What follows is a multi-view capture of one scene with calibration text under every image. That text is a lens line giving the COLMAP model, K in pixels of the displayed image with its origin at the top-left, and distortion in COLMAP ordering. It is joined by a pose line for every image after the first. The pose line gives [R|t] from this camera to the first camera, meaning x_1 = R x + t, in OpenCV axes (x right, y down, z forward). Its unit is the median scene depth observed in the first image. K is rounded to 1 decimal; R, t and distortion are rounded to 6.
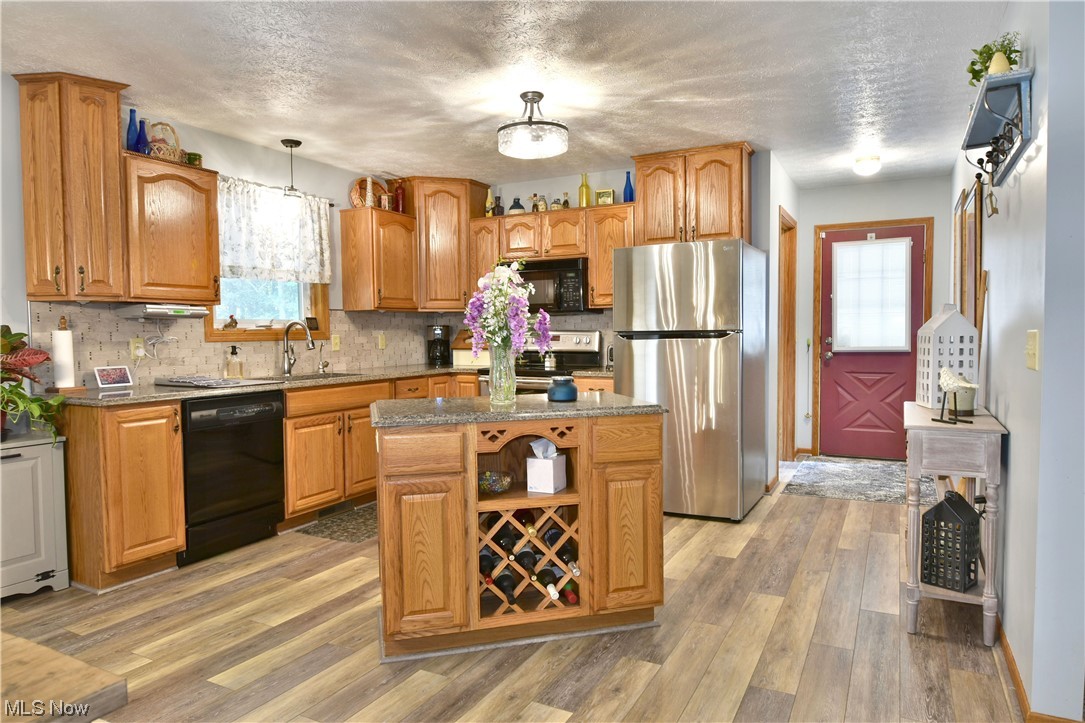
lens RADIAL K [[668.3, 0, 537.3], [0, 668.3, 358.1], [0, 0, 1]] dist [-0.014947, 0.003565]
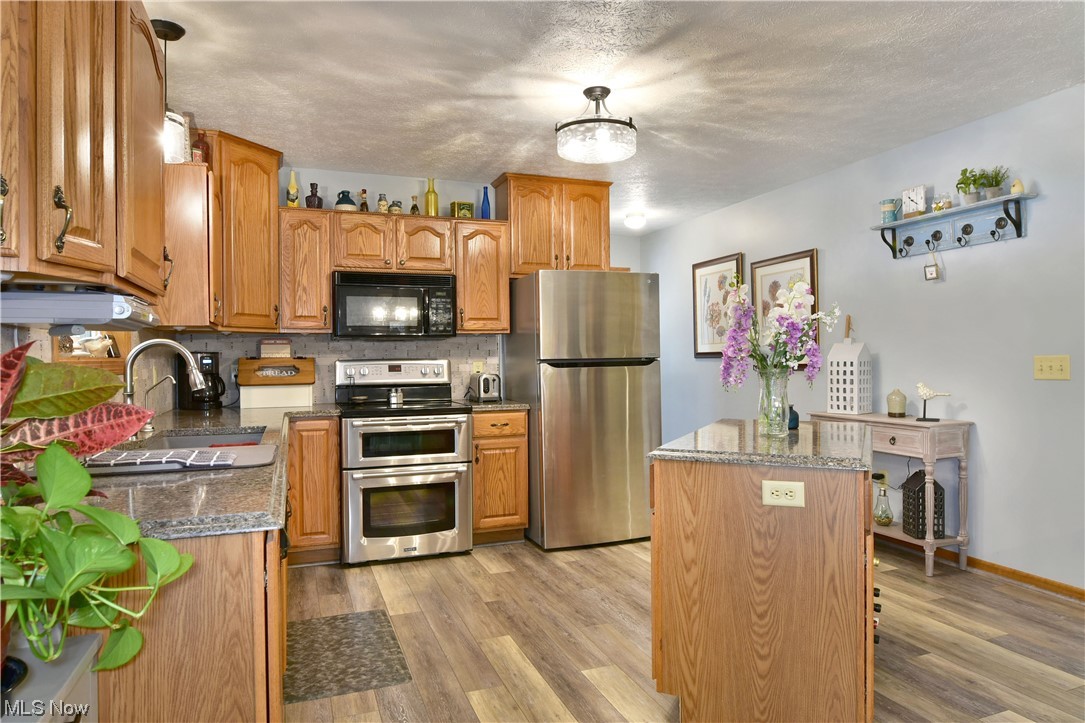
lens RADIAL K [[668.3, 0, 539.6], [0, 668.3, 363.0], [0, 0, 1]] dist [-0.014947, 0.003565]
pose [[0.658681, -0.004593, 0.752408, -0.524466], [0.034367, 0.999121, -0.023987, -0.011611], [-0.751637, 0.041658, 0.658261, 0.355435]]
